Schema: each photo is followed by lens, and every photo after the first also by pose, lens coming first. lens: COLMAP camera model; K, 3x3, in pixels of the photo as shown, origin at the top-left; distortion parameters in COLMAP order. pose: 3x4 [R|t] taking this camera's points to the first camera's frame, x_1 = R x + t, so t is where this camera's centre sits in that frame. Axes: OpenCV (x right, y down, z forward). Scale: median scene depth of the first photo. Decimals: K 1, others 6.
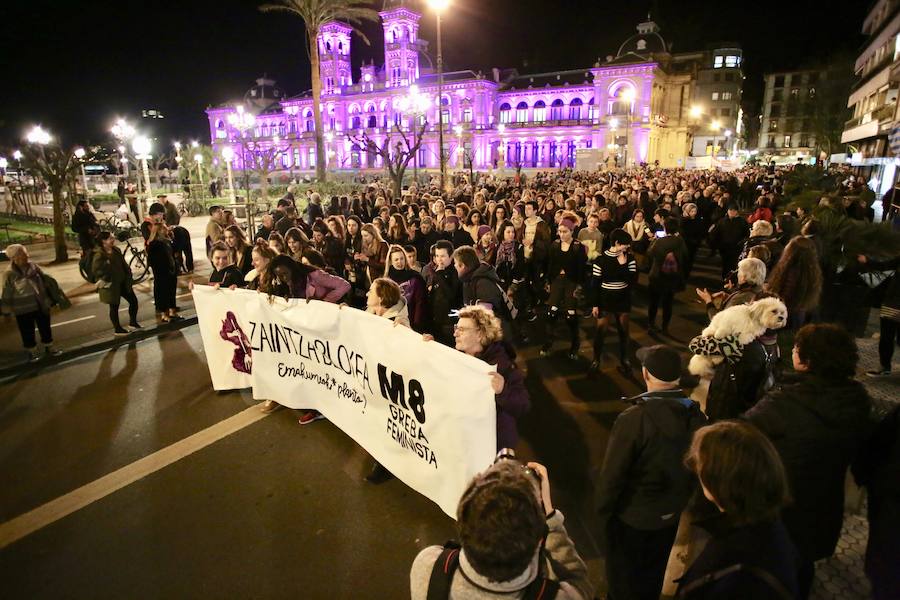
lens RADIAL K [[521.2, 0, 443.1], [0, 521.2, 291.6], [0, 0, 1]] dist [-0.020731, 0.011983]
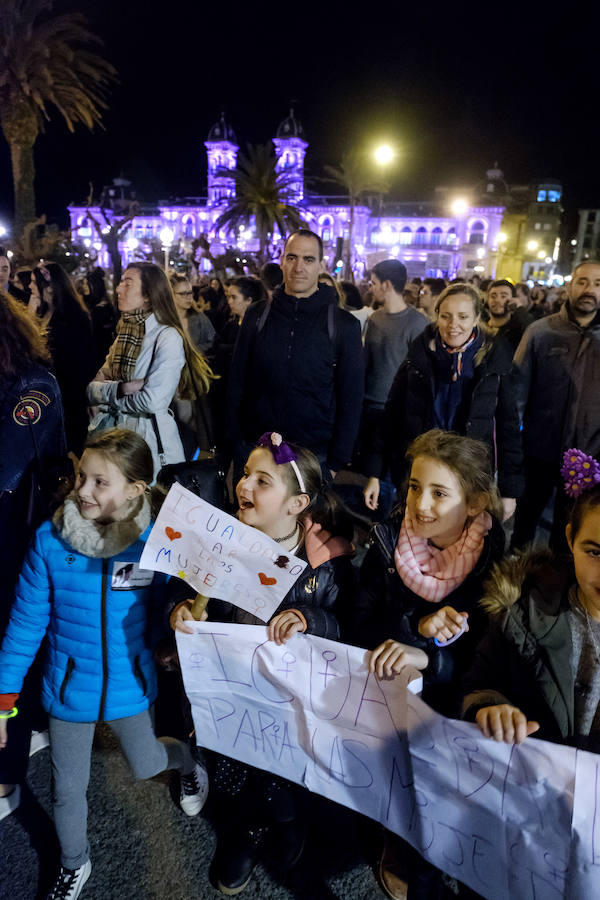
lens RADIAL K [[637.0, 0, 294.1], [0, 637.0, 447.2], [0, 0, 1]] dist [-0.005415, -0.005681]
pose [[0.988922, 0.016572, 0.147508, -0.266755], [-0.020170, 0.999533, 0.022935, 0.109046], [-0.147059, -0.025656, 0.988795, -0.410524]]
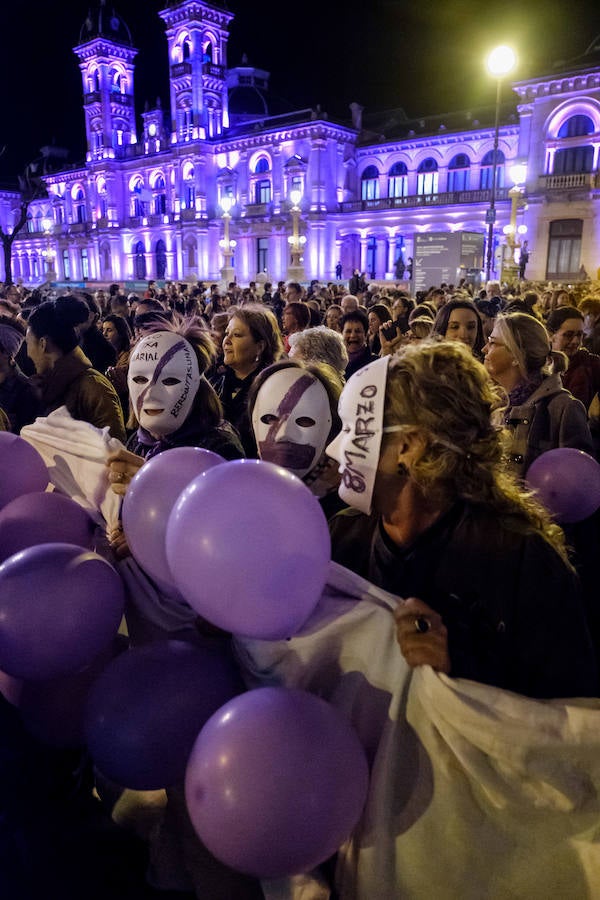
lens RADIAL K [[637.0, 0, 301.9], [0, 637.0, 451.3], [0, 0, 1]] dist [-0.005415, -0.005681]
pose [[0.988867, 0.046502, -0.141348, 0.155335], [-0.043308, 0.998734, 0.025594, -0.068018], [0.142359, -0.019188, 0.989629, 0.298629]]
